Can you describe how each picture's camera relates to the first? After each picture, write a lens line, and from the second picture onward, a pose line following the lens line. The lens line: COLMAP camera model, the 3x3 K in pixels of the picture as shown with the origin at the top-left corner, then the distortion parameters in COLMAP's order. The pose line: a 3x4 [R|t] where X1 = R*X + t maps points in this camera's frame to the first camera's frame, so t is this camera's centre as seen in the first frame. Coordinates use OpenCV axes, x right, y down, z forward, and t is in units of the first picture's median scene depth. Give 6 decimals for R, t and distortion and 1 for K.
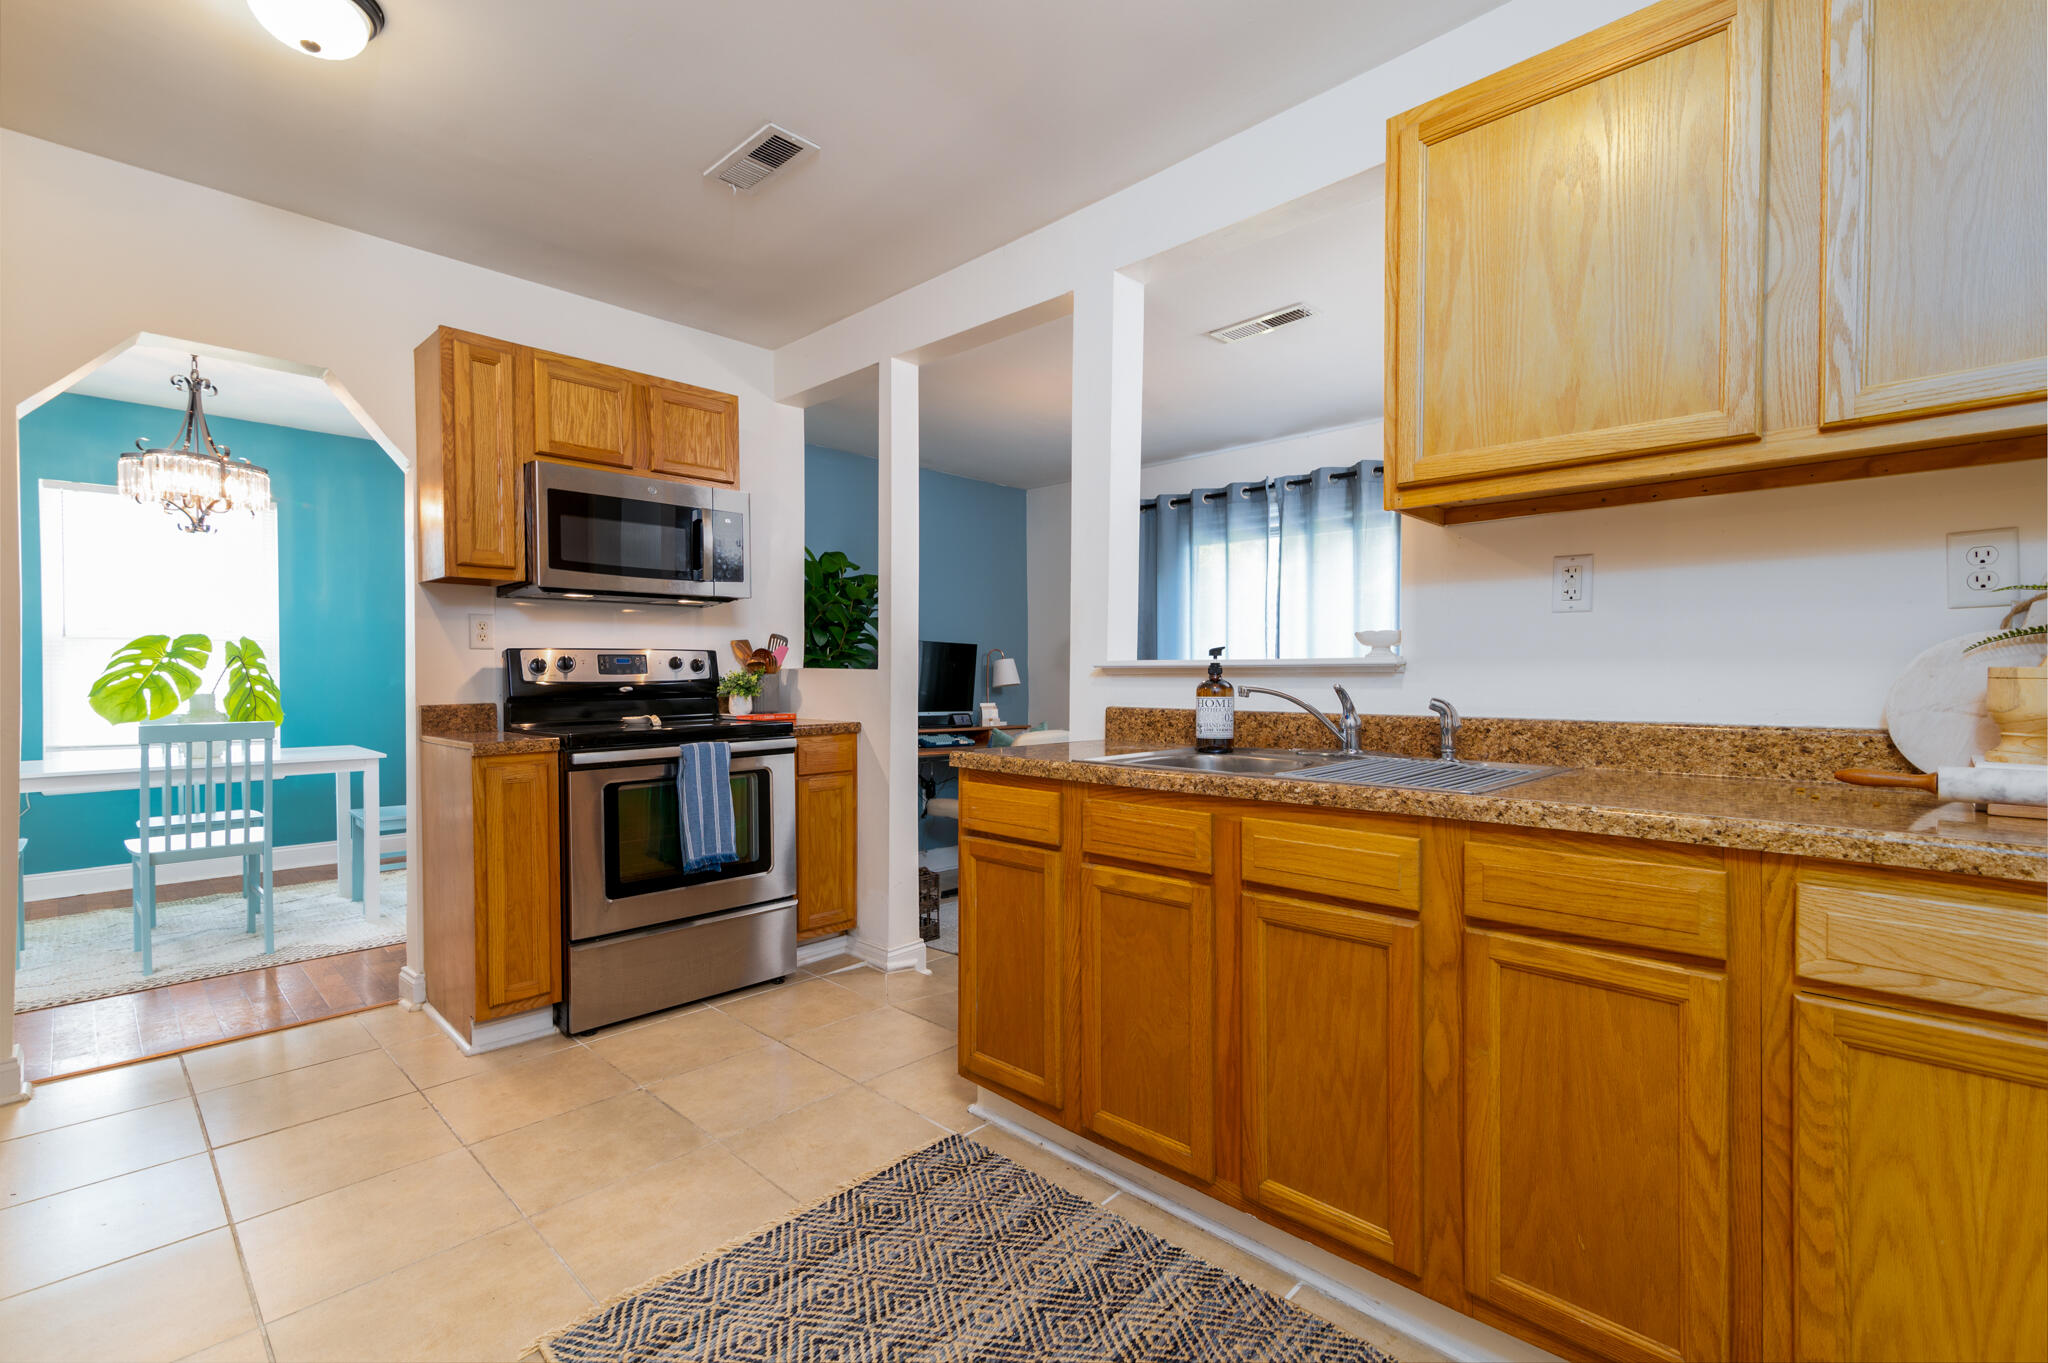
lens RADIAL K [[915.1, 0, 1017.5], [0, 915.1, 679.3], [0, 0, 1]] dist [0.014799, 0.000997]
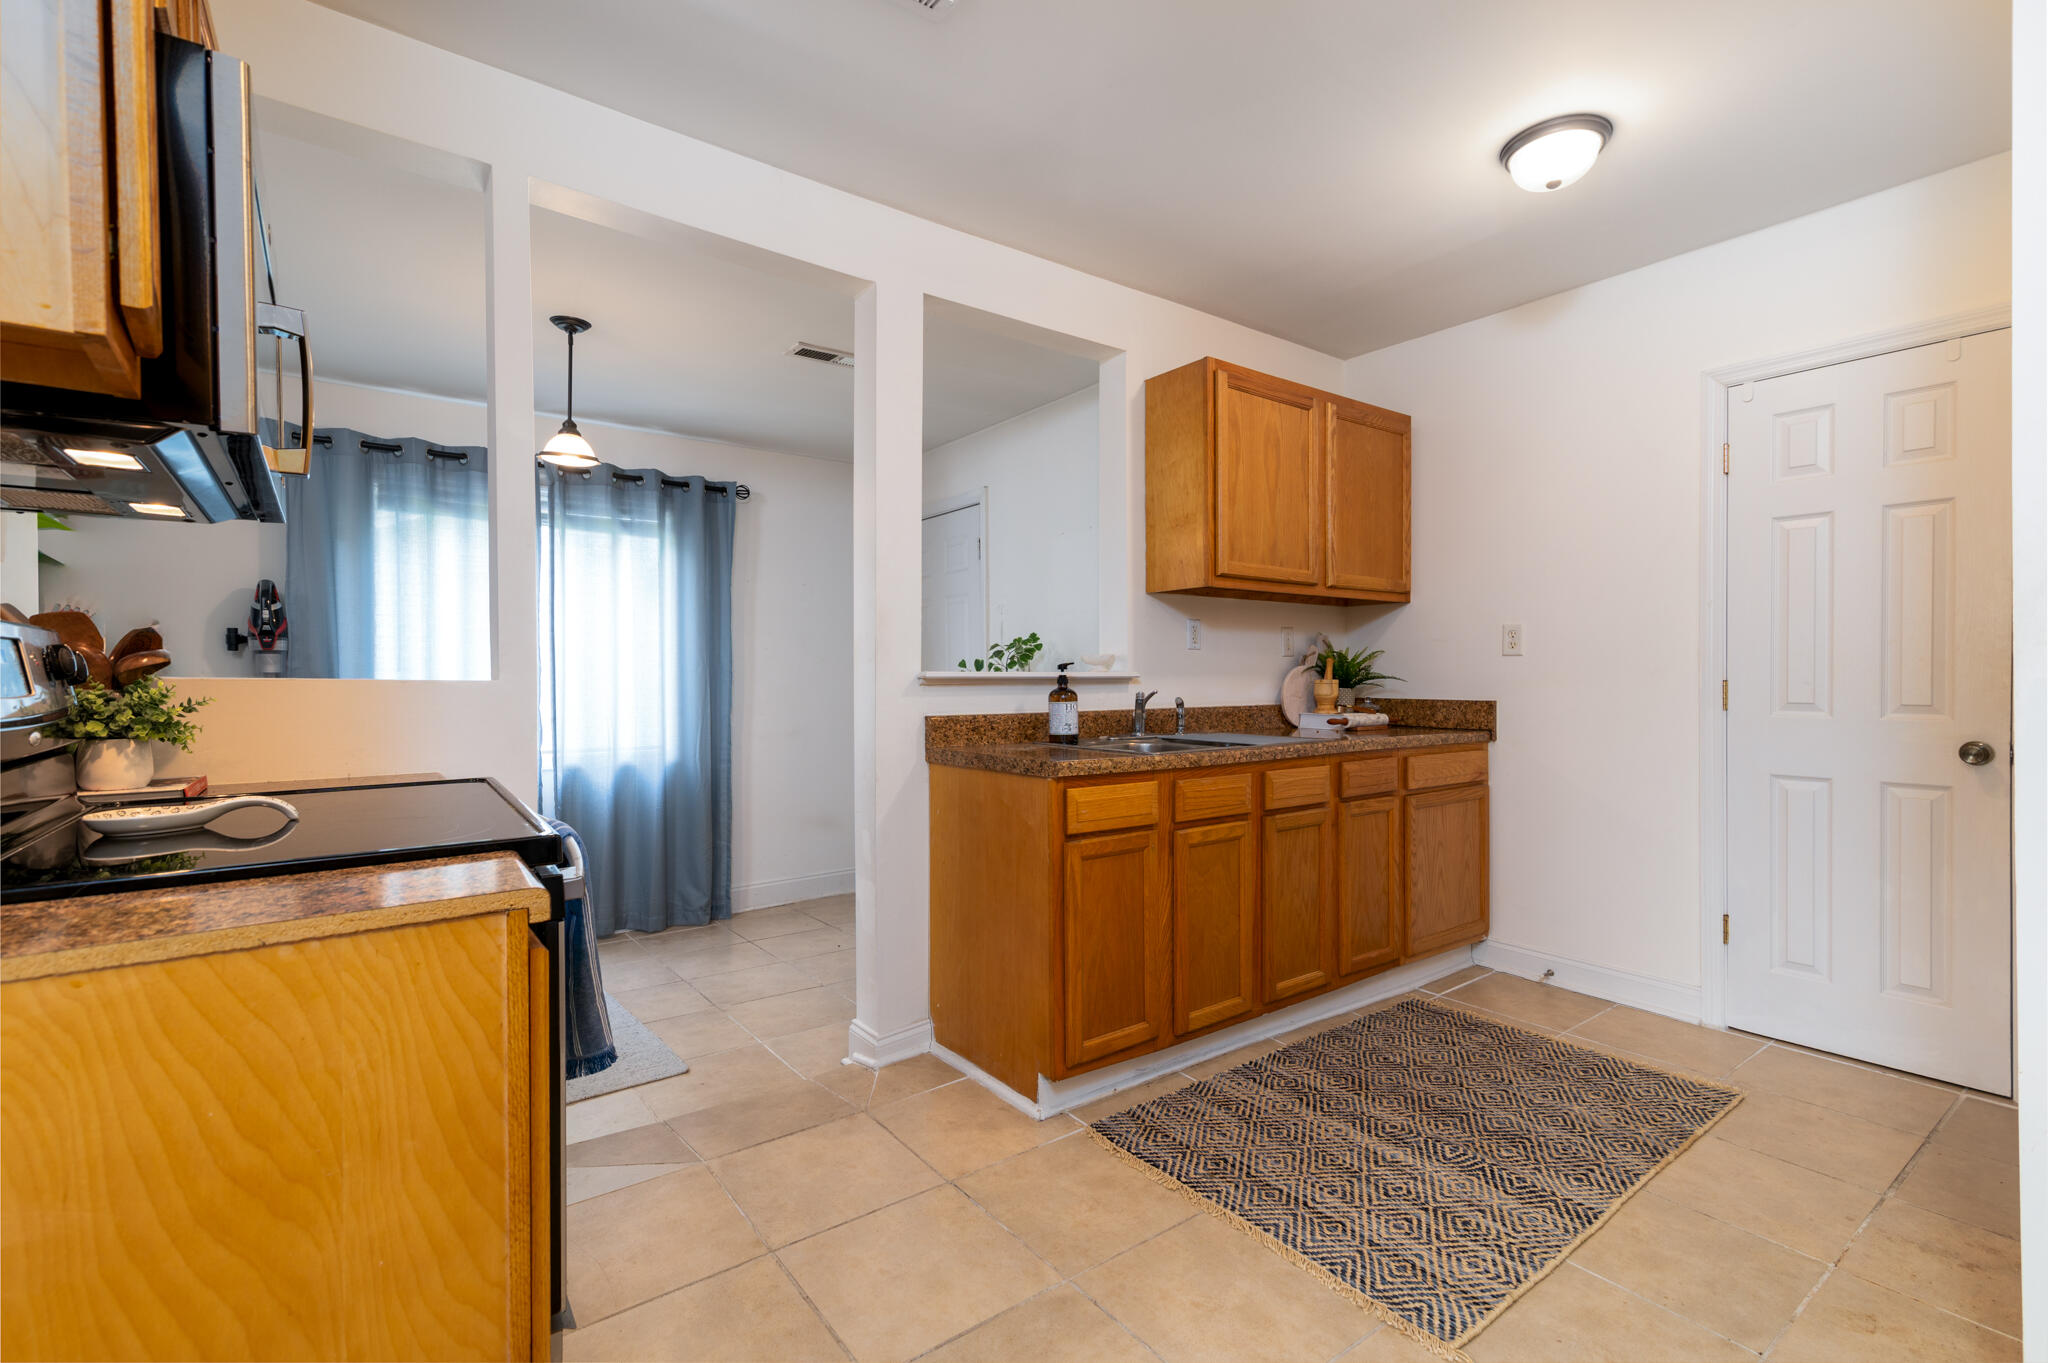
lens RADIAL K [[915.1, 0, 1020.3], [0, 915.1, 687.0], [0, 0, 1]] dist [0.014799, 0.000997]
pose [[0.149818, -0.005531, 0.988698, -1.168167], [0.007508, 0.999962, 0.004456, -0.008377], [-0.988685, 0.006756, 0.149853, 0.971093]]
